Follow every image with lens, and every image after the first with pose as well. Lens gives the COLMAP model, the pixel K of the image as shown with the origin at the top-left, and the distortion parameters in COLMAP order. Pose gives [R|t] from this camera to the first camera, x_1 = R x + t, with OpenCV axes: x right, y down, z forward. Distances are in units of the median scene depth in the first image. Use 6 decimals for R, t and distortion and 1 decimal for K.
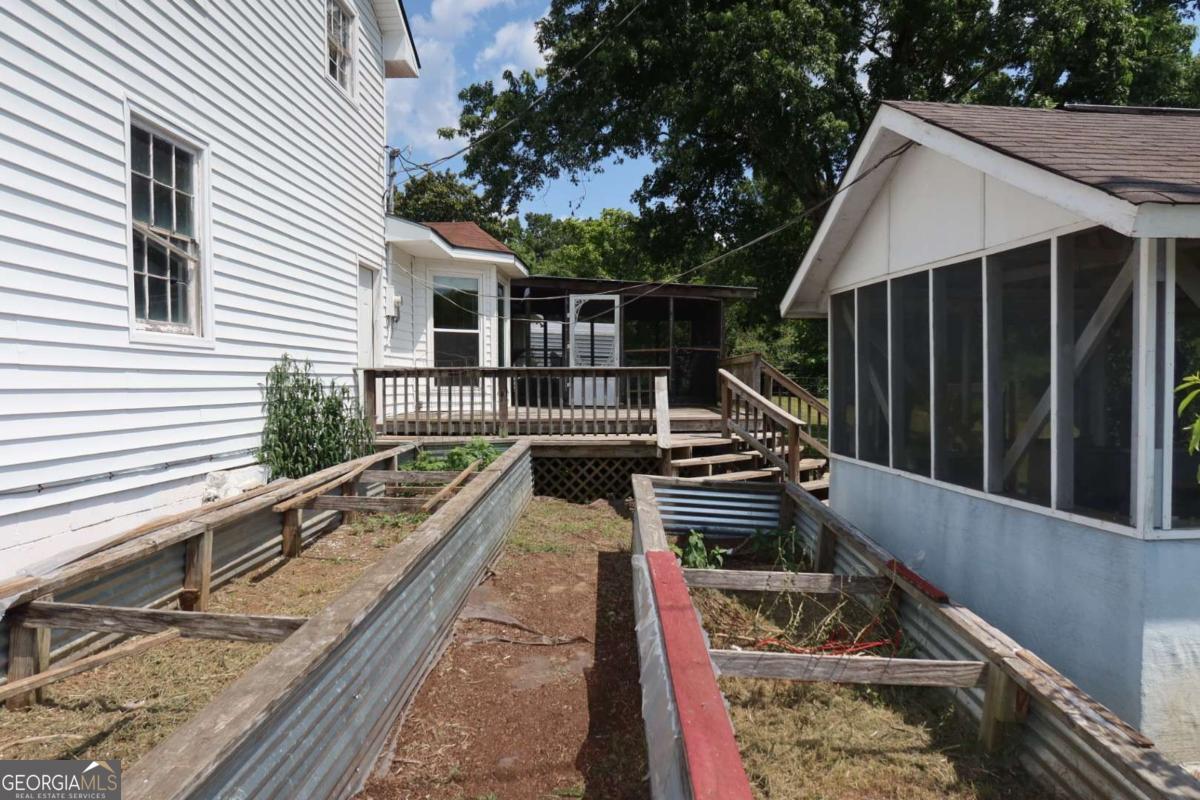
lens RADIAL K [[826.2, 0, 600.0], [0, 826.2, 400.0], [0, 0, 1]] dist [-0.001969, -0.000268]
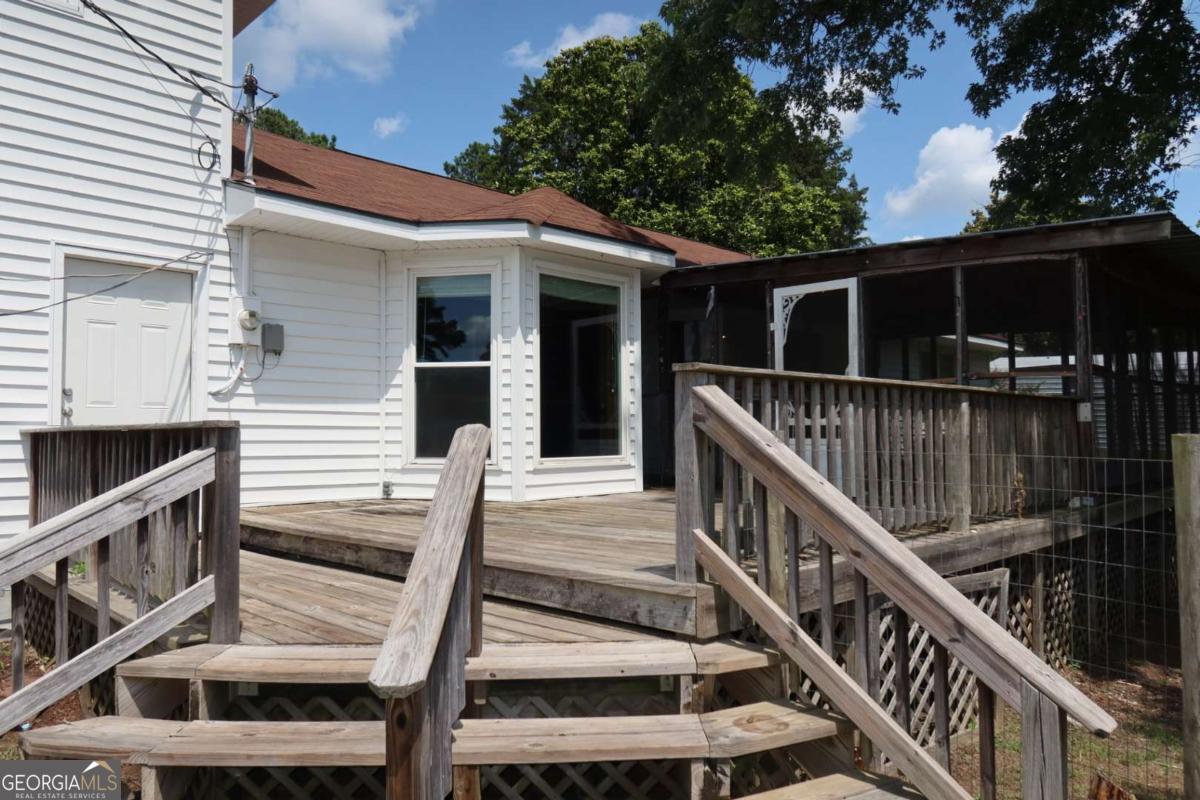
lens RADIAL K [[826.2, 0, 600.0], [0, 826.2, 400.0], [0, 0, 1]] dist [-0.001969, -0.000268]
pose [[0.727821, -0.037630, -0.684734, 0.307316], [-0.009305, 0.997860, -0.064729, -0.019680], [0.685704, 0.053483, 0.725913, 0.627226]]
